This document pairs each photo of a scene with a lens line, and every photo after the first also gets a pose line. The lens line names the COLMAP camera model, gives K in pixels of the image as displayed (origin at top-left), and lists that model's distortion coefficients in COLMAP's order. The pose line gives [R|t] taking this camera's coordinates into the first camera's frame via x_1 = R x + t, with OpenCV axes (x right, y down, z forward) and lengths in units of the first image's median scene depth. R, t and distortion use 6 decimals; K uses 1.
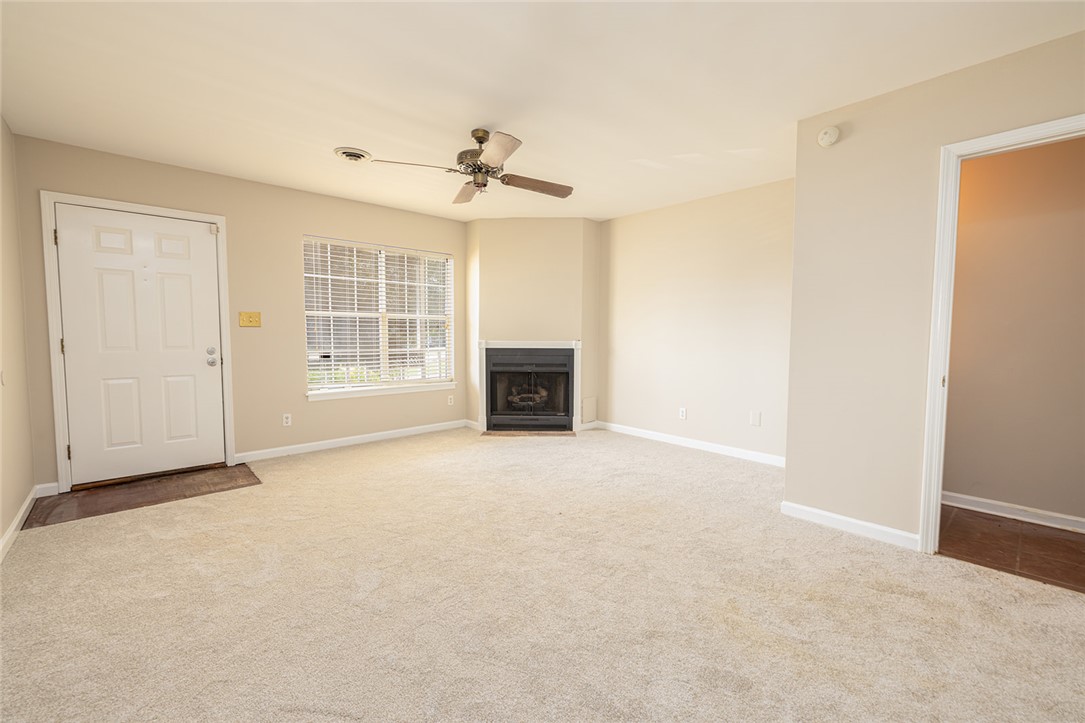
lens RADIAL K [[446.7, 0, 542.5], [0, 446.7, 361.5], [0, 0, 1]] dist [0.000362, 0.000057]
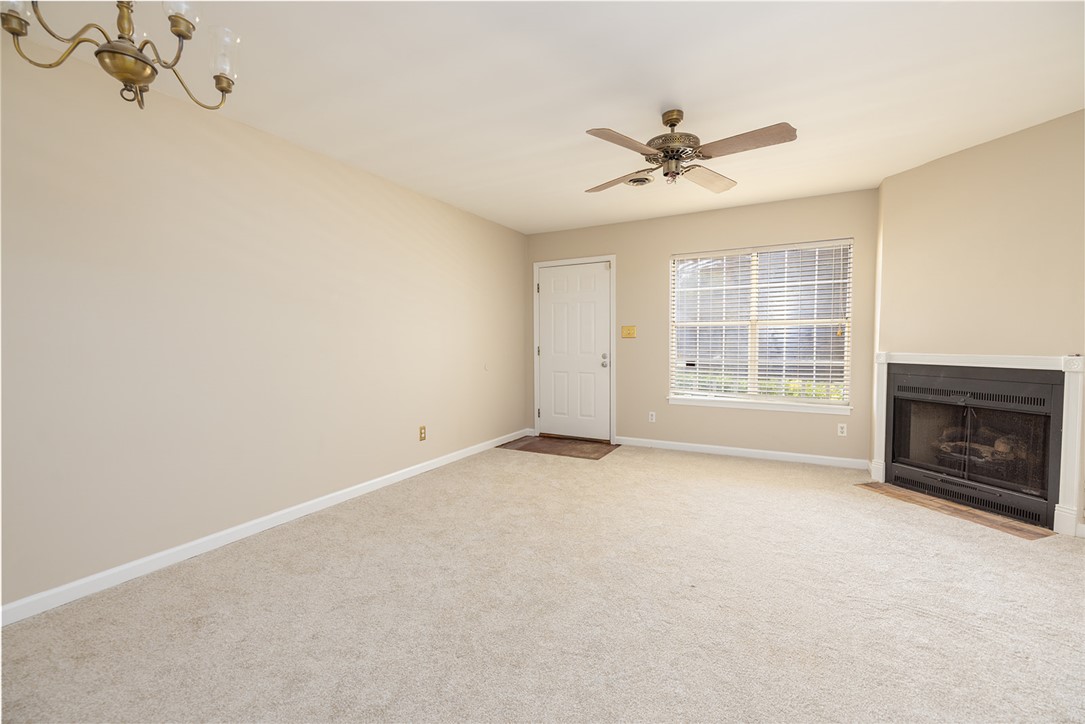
lens RADIAL K [[446.7, 0, 542.5], [0, 446.7, 362.0], [0, 0, 1]] dist [0.000362, 0.000057]
pose [[0.341916, 0.037710, -0.938973, 0.360595], [-0.053783, 0.998342, 0.020510, -0.018142], [0.938190, 0.043488, 0.343378, 0.281167]]
